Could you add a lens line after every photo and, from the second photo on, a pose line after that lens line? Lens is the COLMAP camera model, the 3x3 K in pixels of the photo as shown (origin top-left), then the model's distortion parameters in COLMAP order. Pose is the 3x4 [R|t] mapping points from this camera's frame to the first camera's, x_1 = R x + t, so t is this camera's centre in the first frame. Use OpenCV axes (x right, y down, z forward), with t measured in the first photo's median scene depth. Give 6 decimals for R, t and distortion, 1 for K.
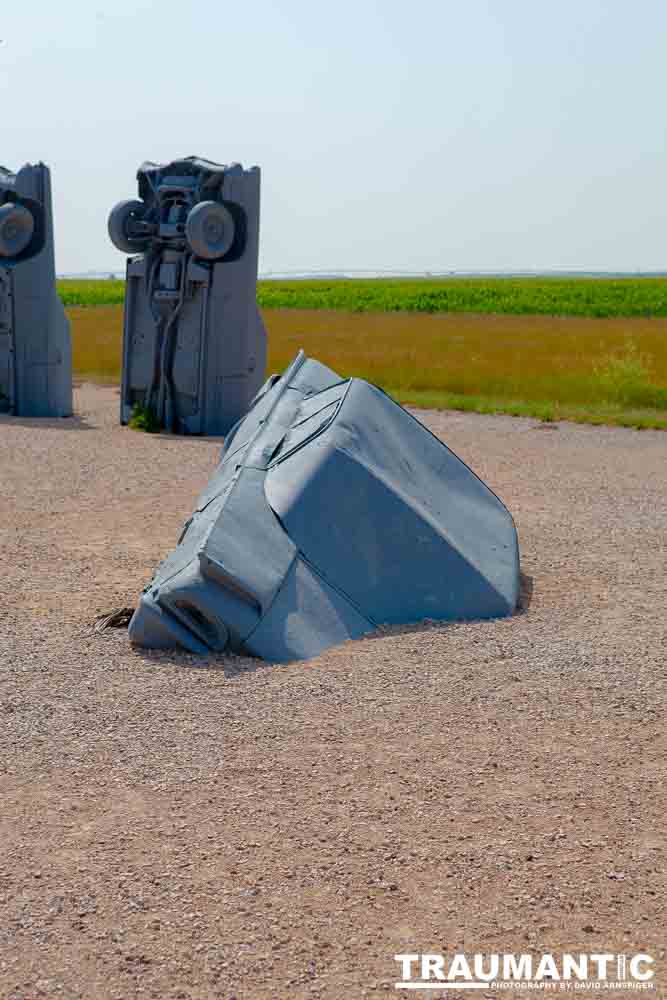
lens RADIAL K [[2109.6, 0, 333.5], [0, 2109.6, 500.0], [0, 0, 1]] dist [0.230635, 0.221236]
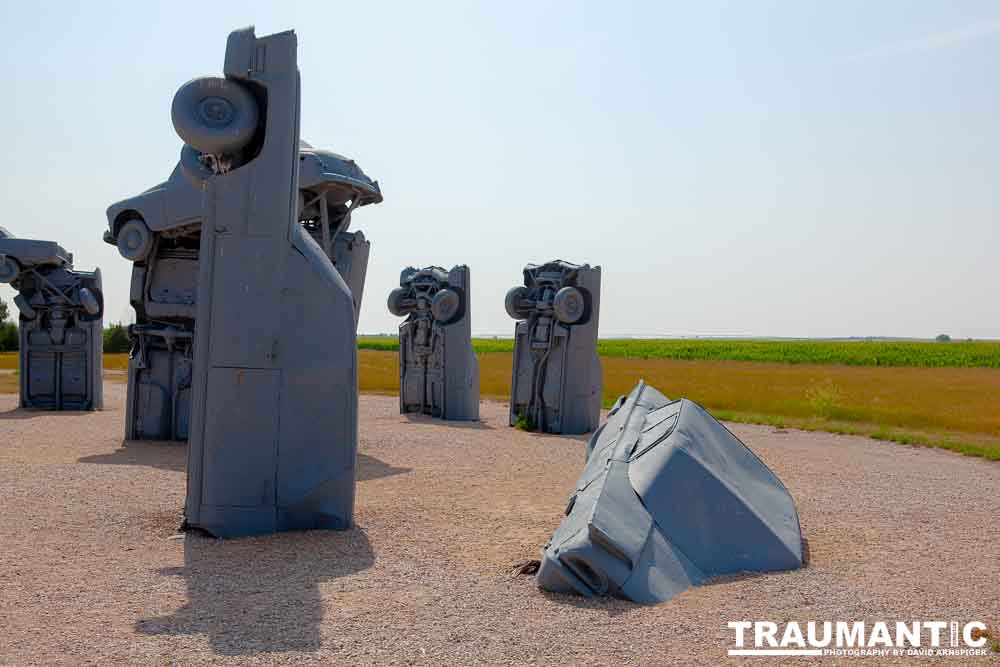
lens RADIAL K [[1163.9, 0, 500.0], [0, 1163.9, 333.5], [0, 0, 1]] dist [-0.016205, -0.014899]
pose [[0.996229, 0.008128, -0.086381, -0.038383], [-0.017787, 0.993589, -0.111642, -0.008589], [0.084919, 0.112757, 0.989987, 0.150133]]
